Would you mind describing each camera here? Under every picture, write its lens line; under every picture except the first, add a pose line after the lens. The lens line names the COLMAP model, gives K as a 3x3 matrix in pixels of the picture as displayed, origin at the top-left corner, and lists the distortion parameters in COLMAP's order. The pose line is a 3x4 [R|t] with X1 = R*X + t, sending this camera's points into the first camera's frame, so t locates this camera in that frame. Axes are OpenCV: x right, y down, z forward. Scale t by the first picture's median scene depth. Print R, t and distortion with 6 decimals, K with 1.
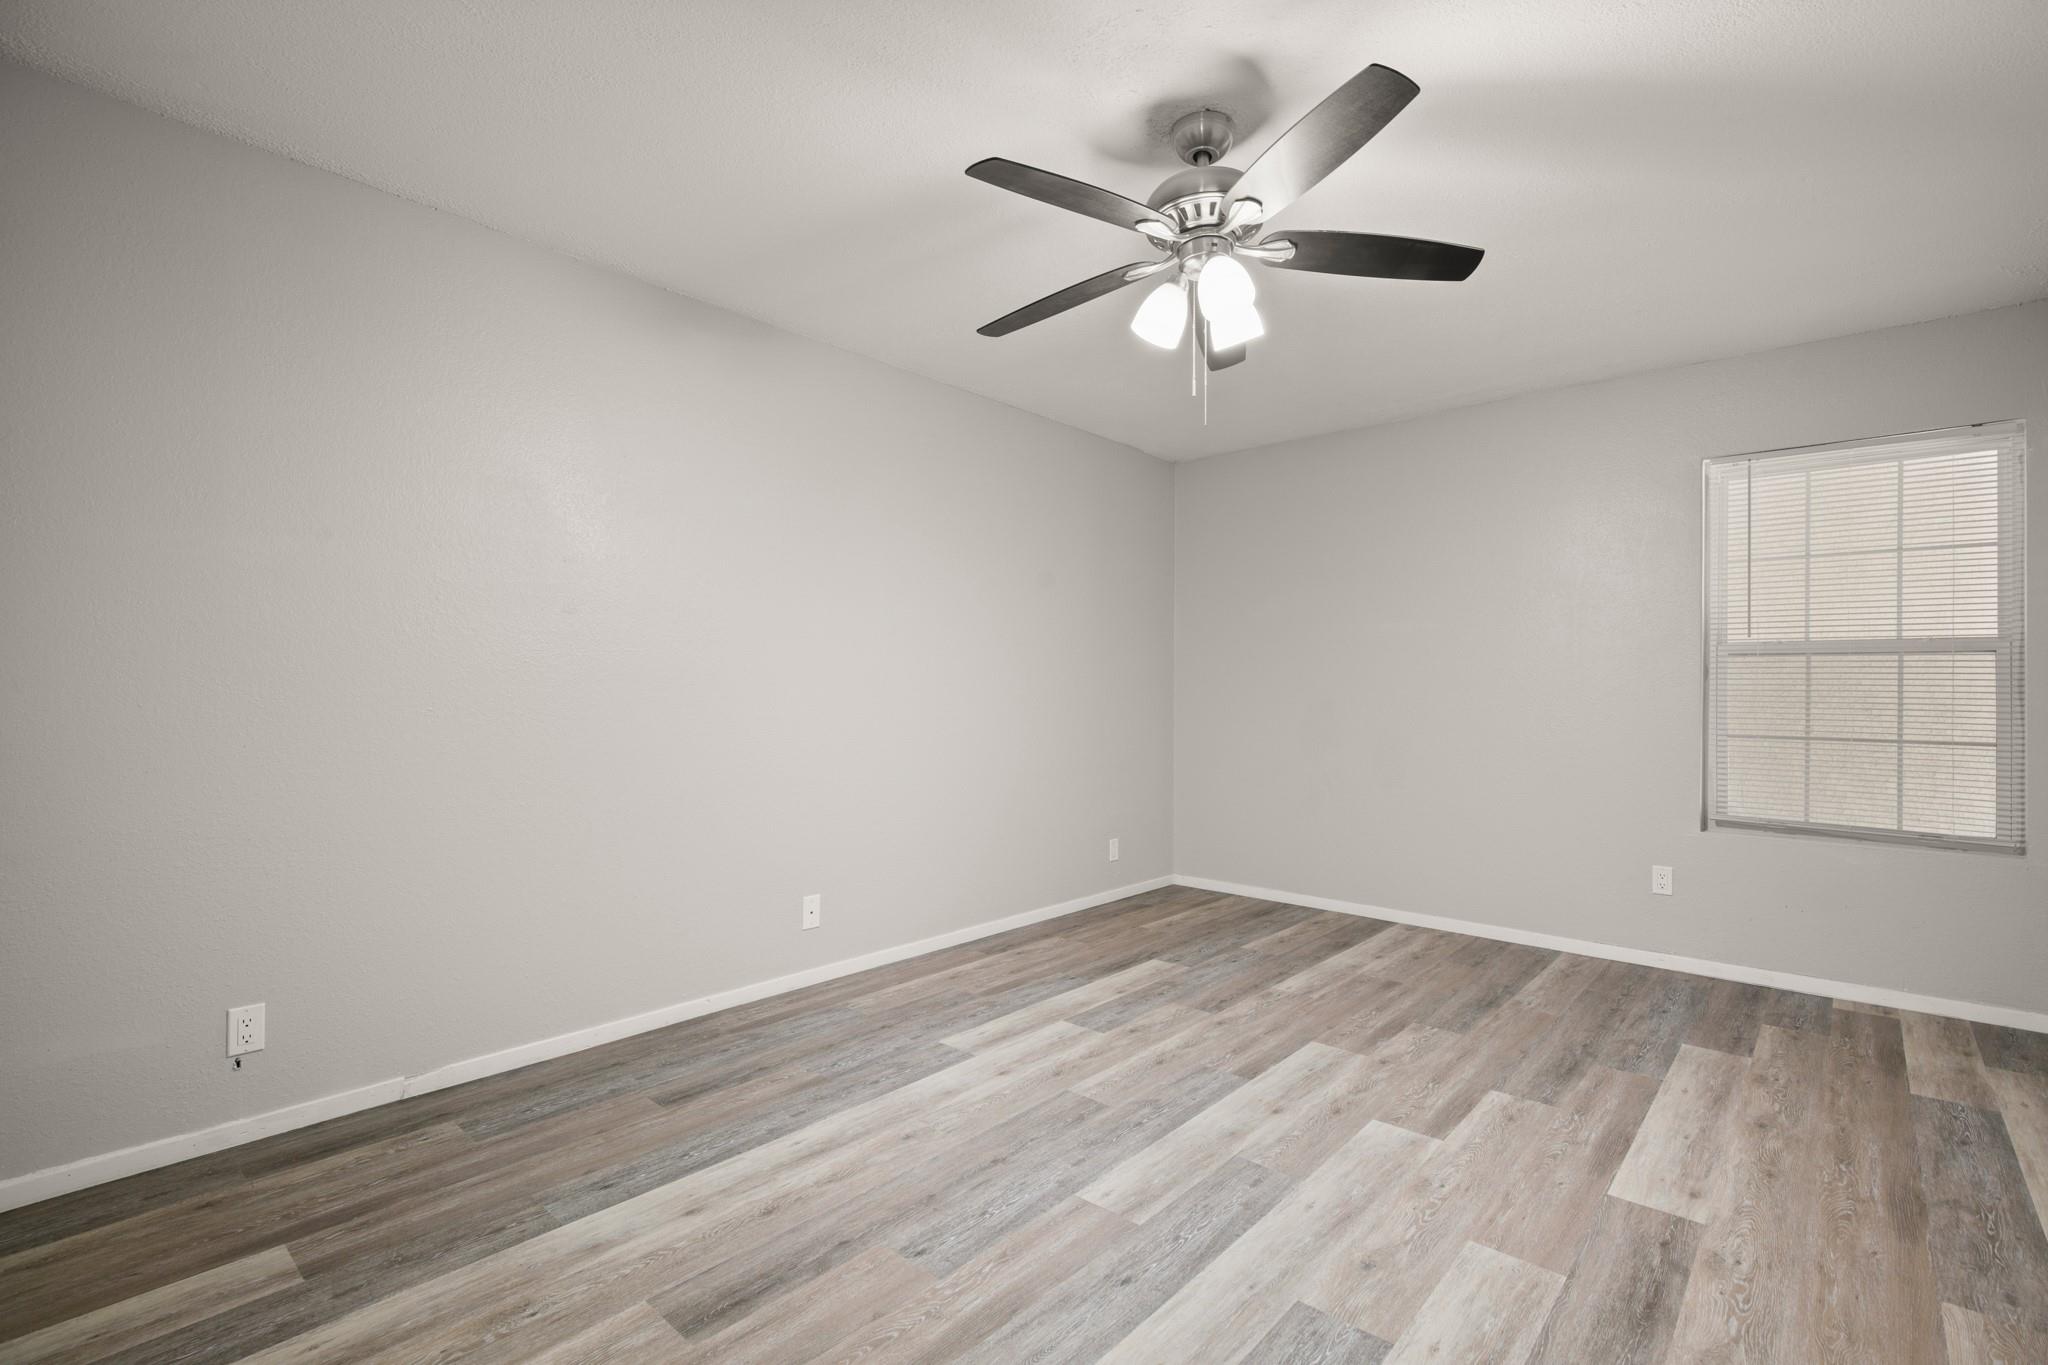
lens RADIAL K [[937.7, 0, 1024.2], [0, 937.7, 689.9], [0, 0, 1]] dist [0.002319, 0.000125]
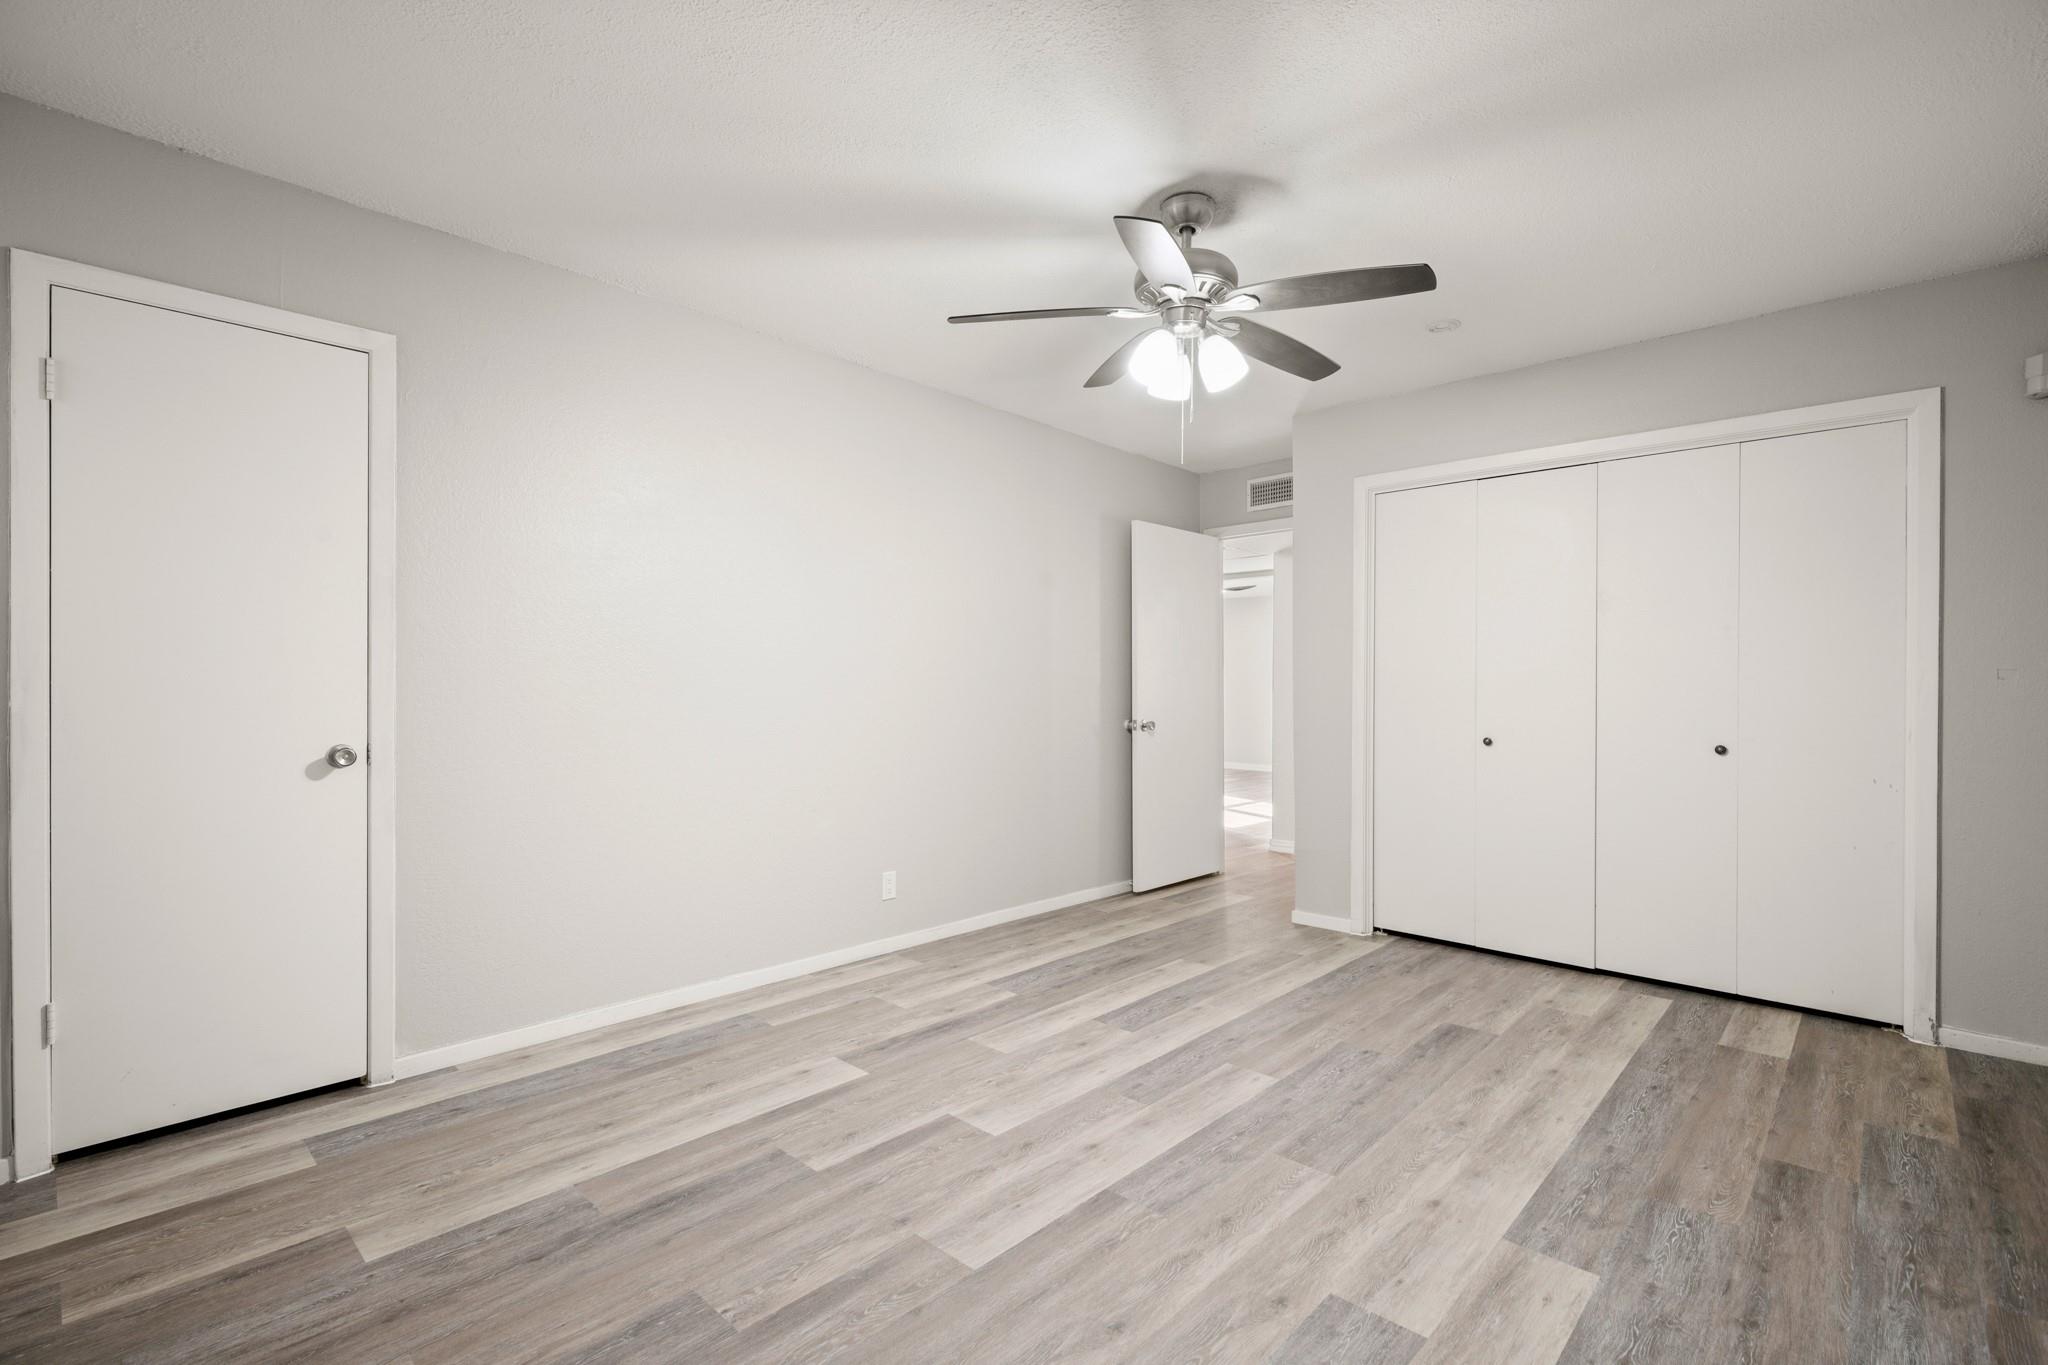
lens RADIAL K [[937.7, 0, 1023.5], [0, 937.7, 685.7], [0, 0, 1]] dist [0.002319, 0.000125]
pose [[-0.999638, -0.010008, 0.024955, 0.332258], [-0.010144, 0.999934, -0.005342, 0.003073], [-0.024900, -0.005593, -0.999674, 2.009891]]
